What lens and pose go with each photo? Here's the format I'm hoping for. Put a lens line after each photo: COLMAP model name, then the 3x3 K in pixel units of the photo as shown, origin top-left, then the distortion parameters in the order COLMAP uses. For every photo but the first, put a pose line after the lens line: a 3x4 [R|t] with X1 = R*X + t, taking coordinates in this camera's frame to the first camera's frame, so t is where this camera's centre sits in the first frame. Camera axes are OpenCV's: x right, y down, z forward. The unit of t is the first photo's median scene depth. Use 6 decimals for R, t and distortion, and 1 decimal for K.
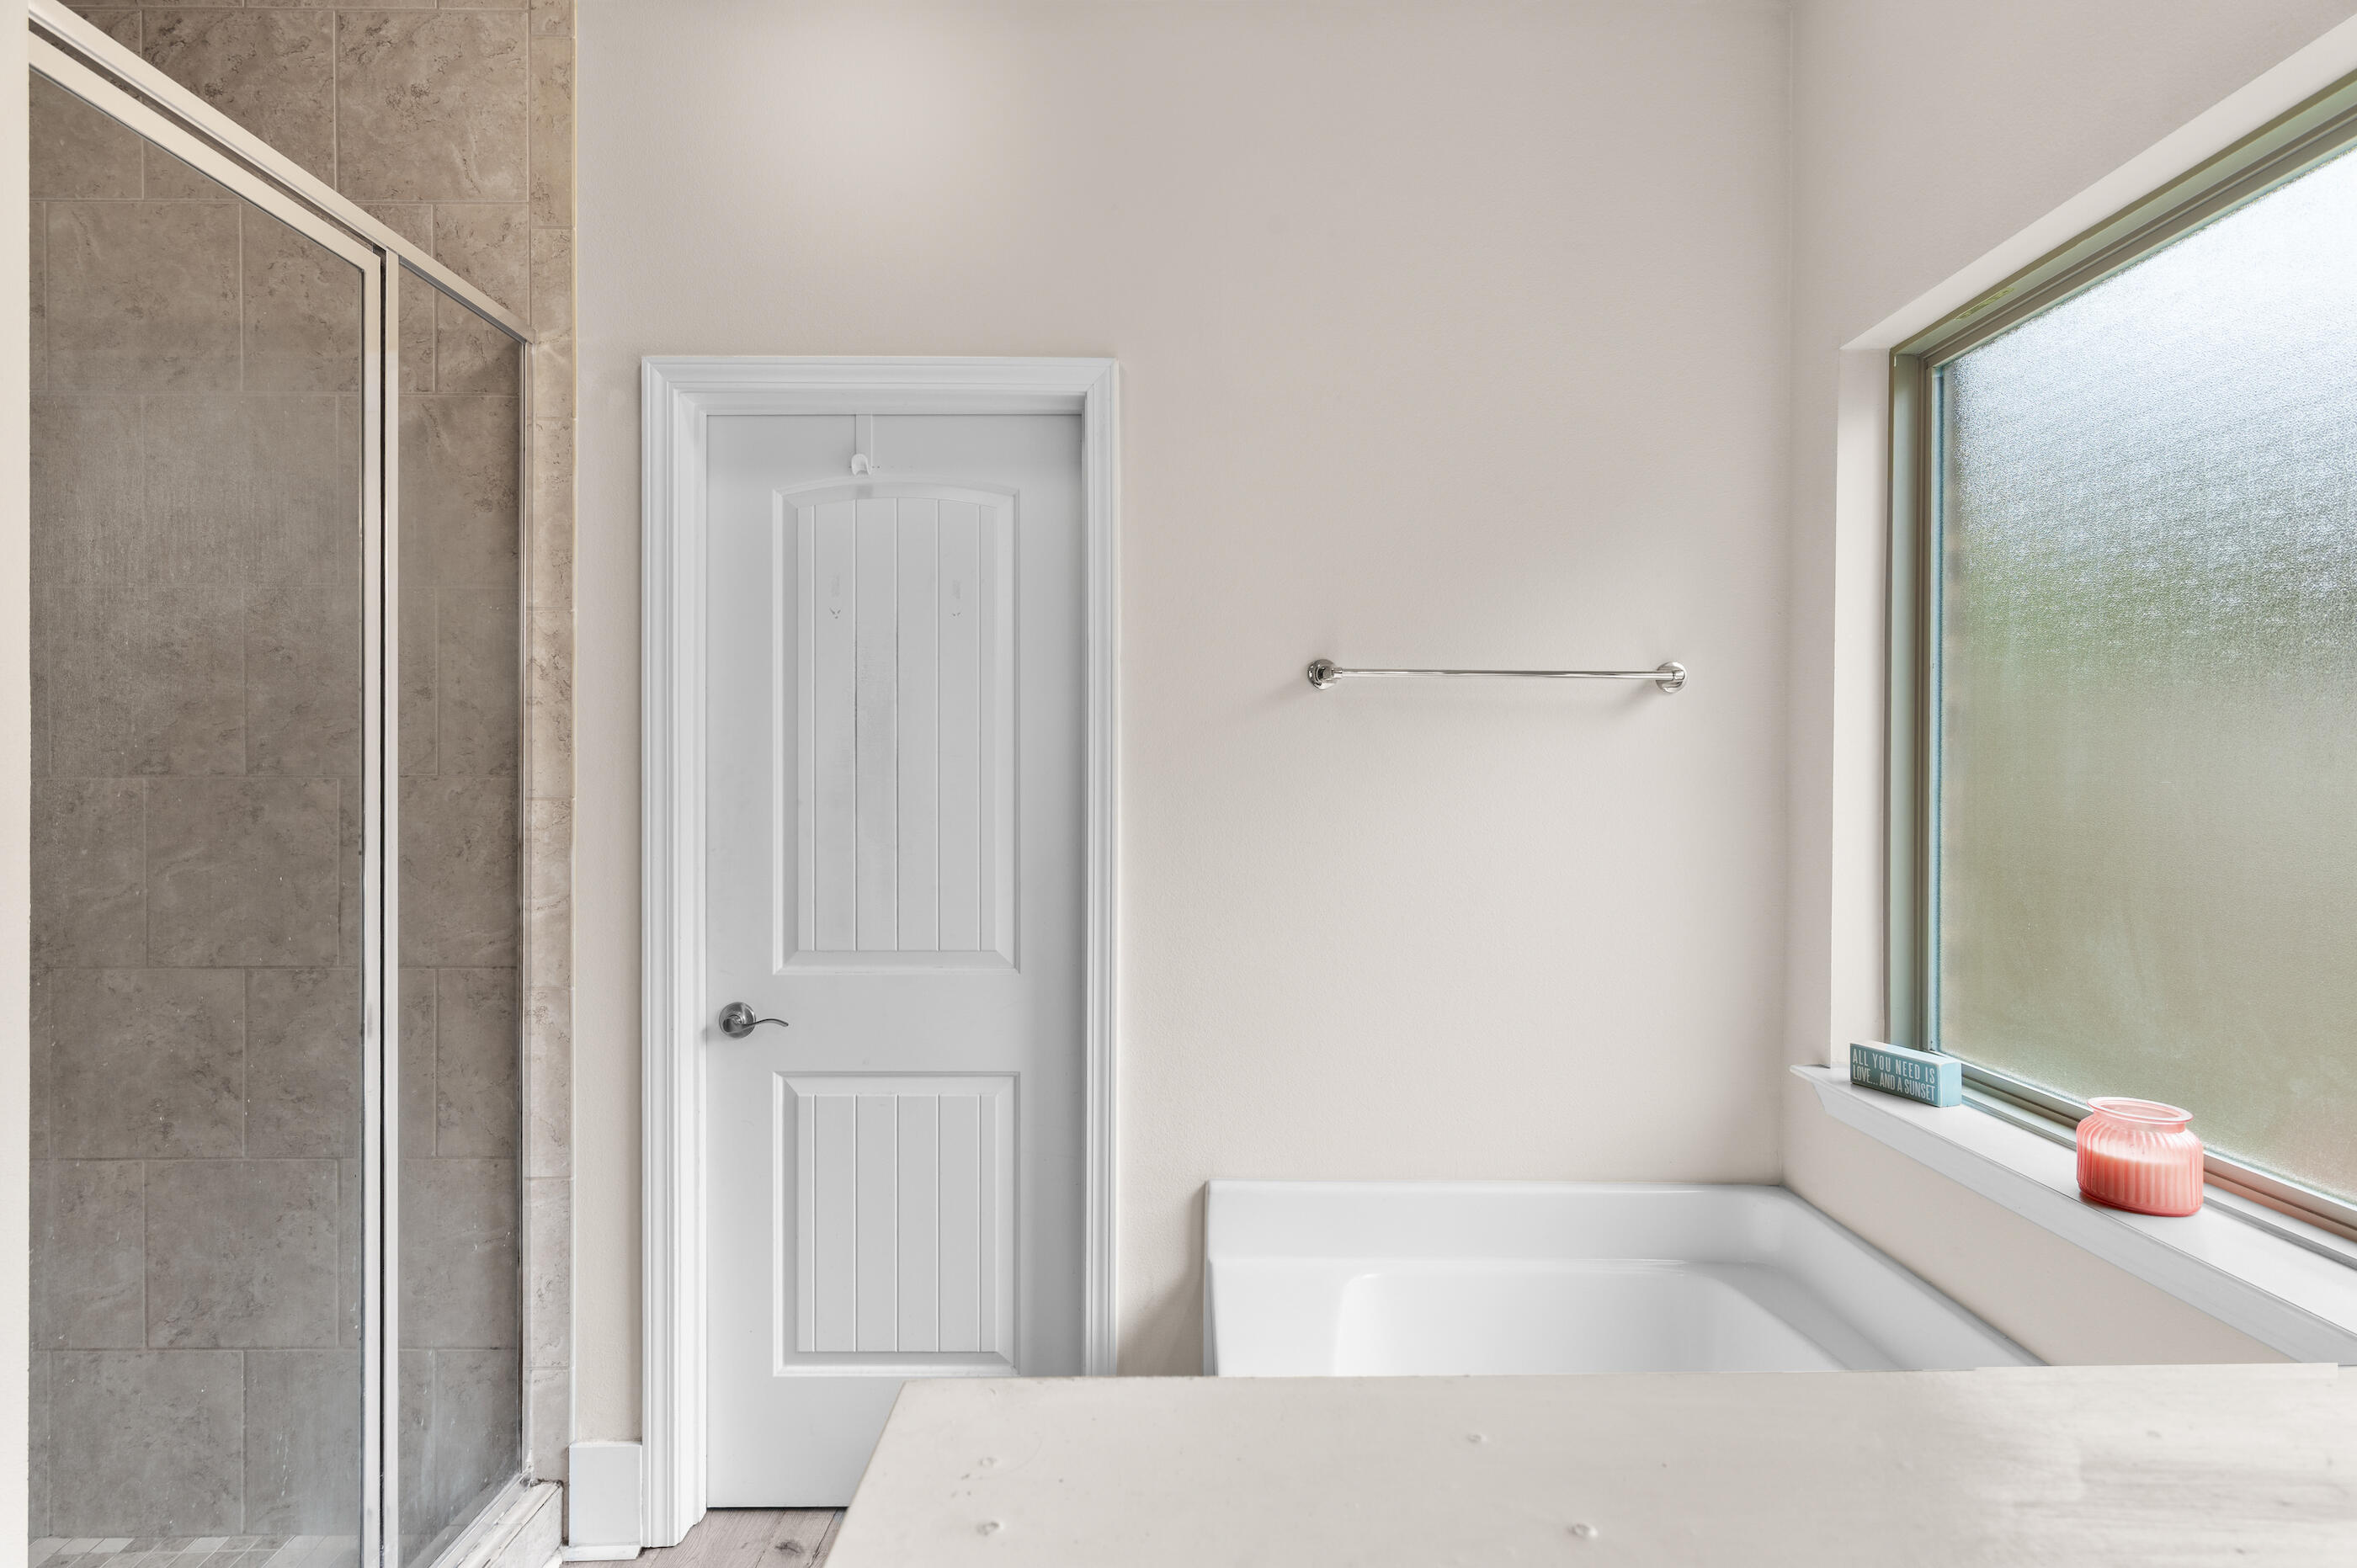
lens RADIAL K [[1164.8, 0, 1194.1], [0, 1164.8, 773.4], [0, 0, 1]] dist [-0.002471, 0.003866]
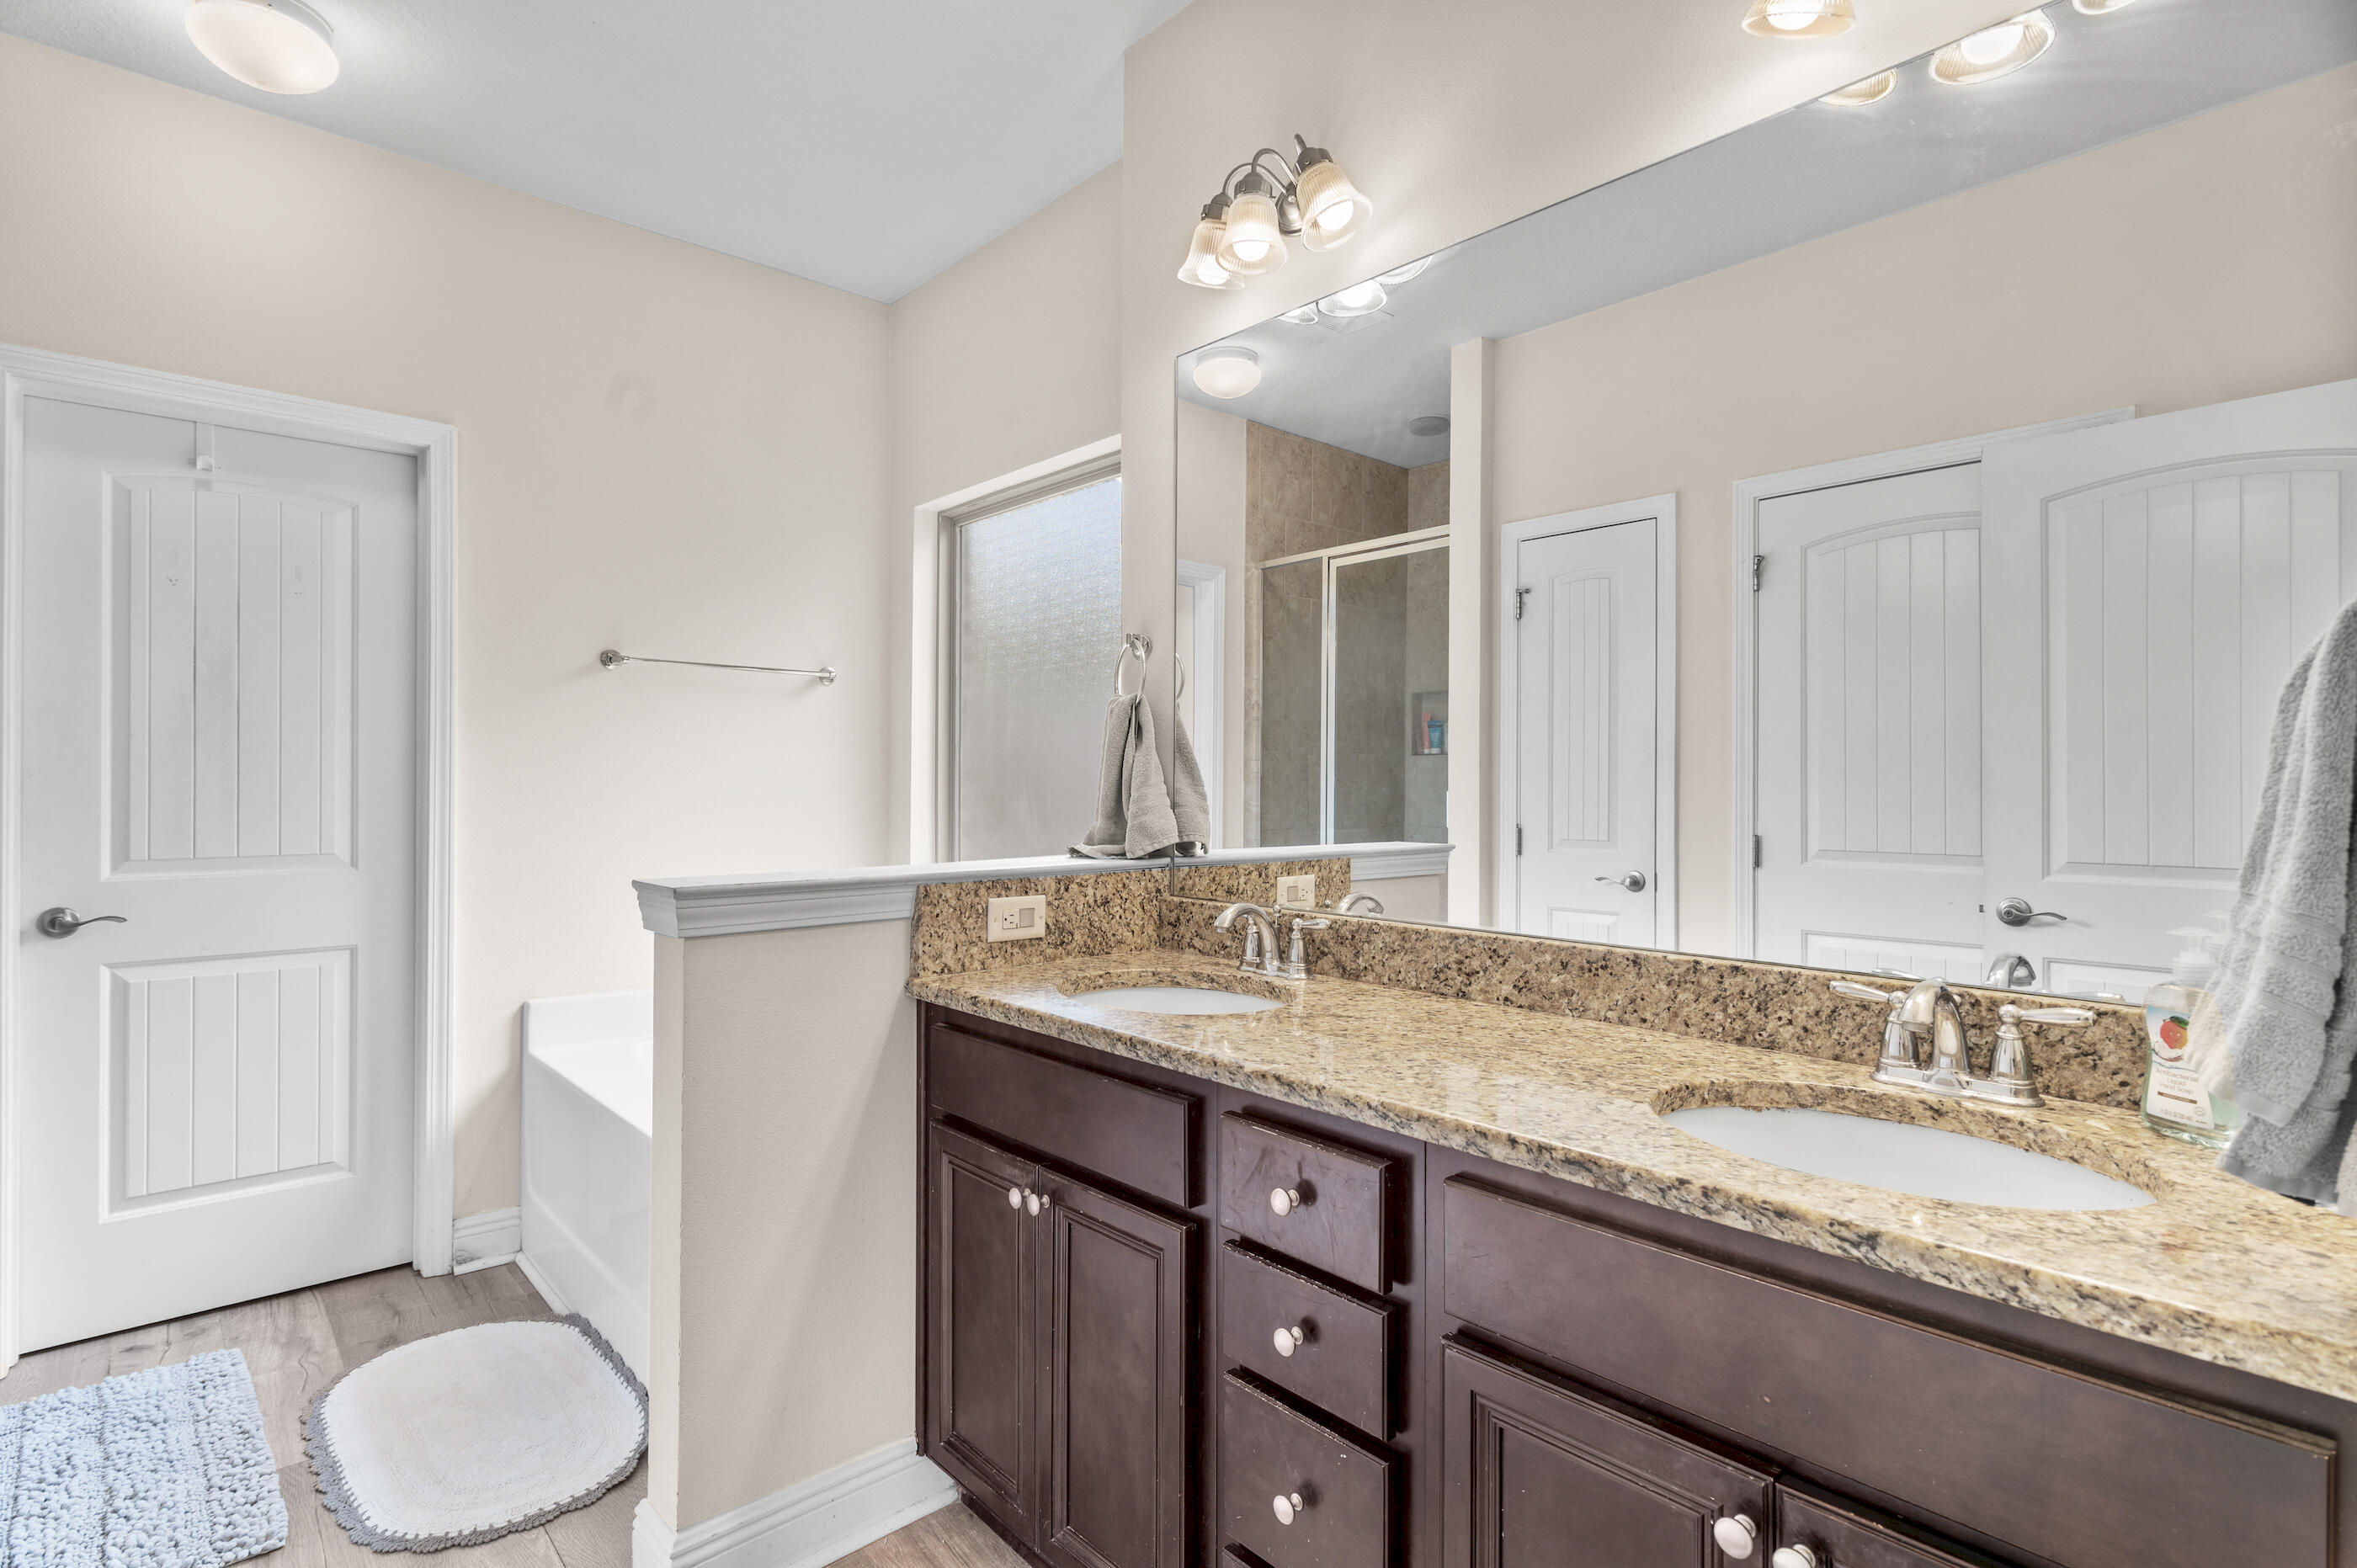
lens RADIAL K [[1126.1, 0, 1181.9], [0, 1126.1, 776.5], [0, 0, 1]] dist [0.001710, -0.000230]
pose [[0.737982, 0.001597, 0.674819, -0.325633], [0.002541, 0.999984, -0.005145, 0.075717], [-0.674816, 0.005512, 0.737965, -0.580277]]
